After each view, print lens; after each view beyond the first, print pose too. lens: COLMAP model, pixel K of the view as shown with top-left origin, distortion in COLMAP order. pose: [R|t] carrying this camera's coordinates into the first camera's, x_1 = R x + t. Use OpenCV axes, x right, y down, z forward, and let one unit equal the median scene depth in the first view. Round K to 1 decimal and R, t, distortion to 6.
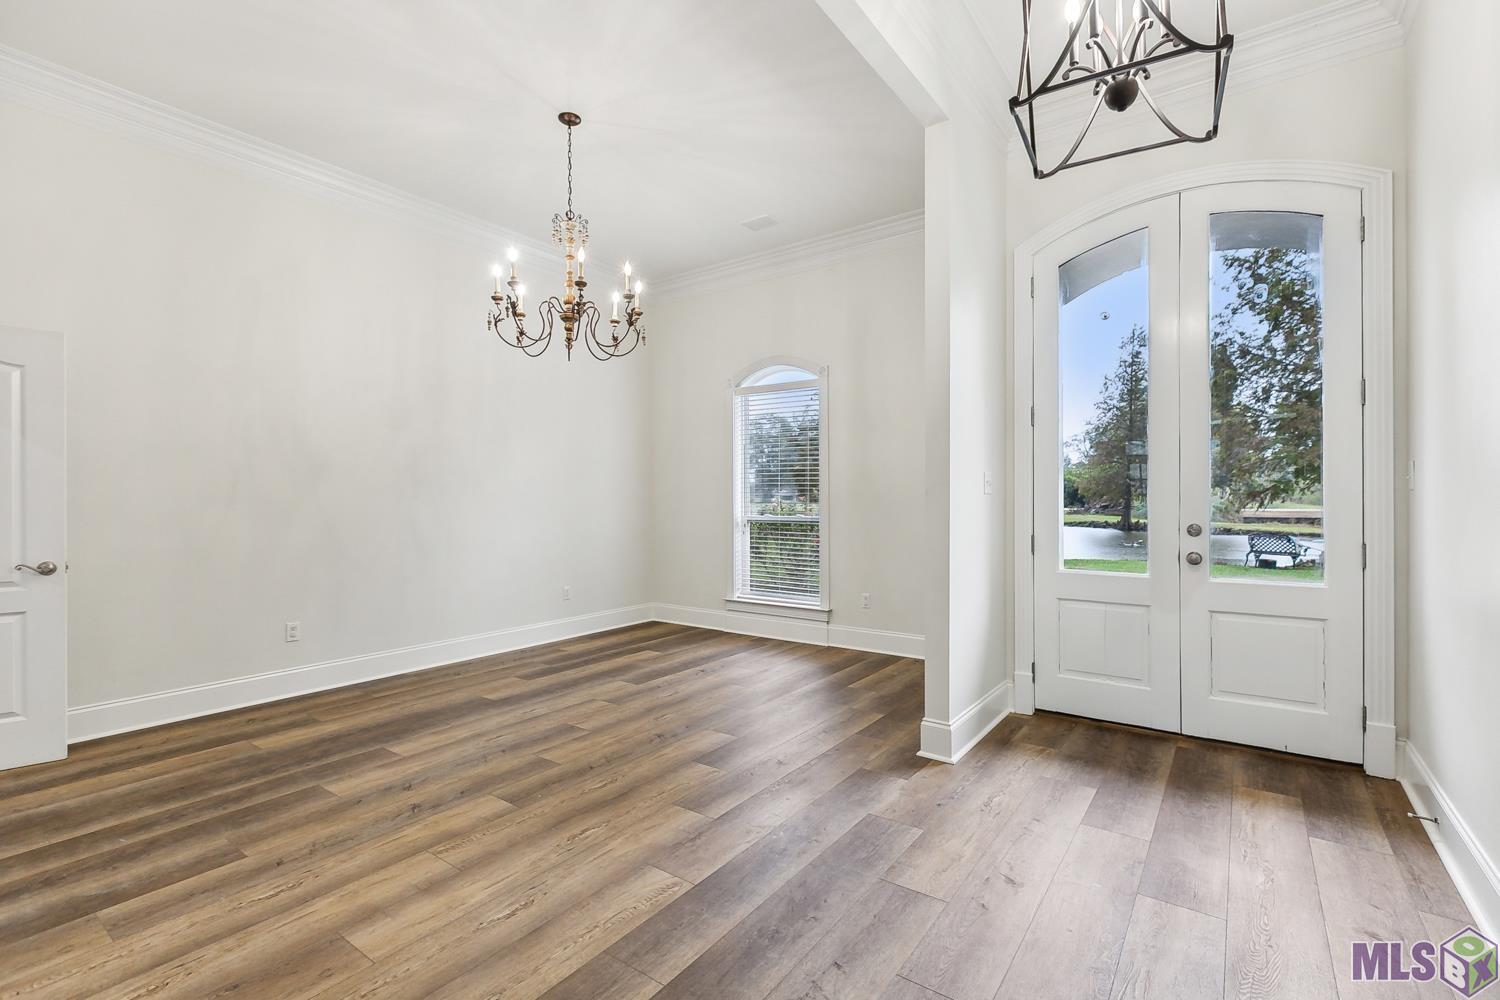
lens RADIAL K [[676.0, 0, 751.3], [0, 676.0, 500.3], [0, 0, 1]] dist [0.001482, -0.000429]
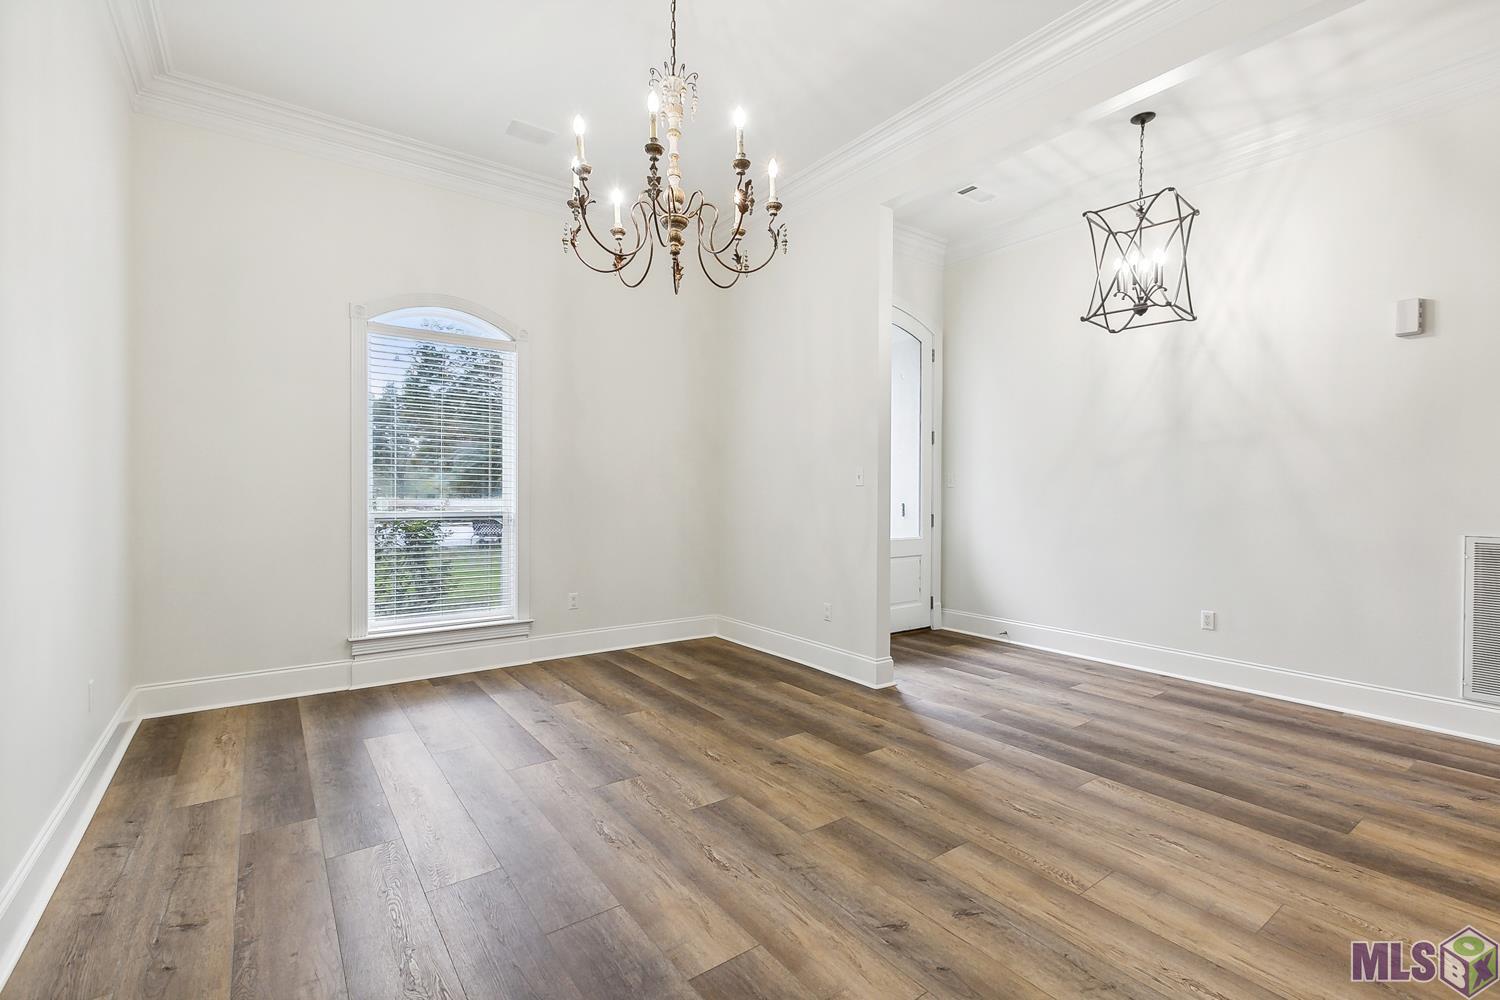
lens RADIAL K [[676.0, 0, 749.8], [0, 676.0, 494.0], [0, 0, 1]] dist [0.001482, -0.000429]
pose [[0.301910, -0.001164, 0.953336, -1.229986], [-0.003157, 0.999993, 0.002220, 0.003058], [-0.953331, -0.003680, 0.301904, 0.980296]]
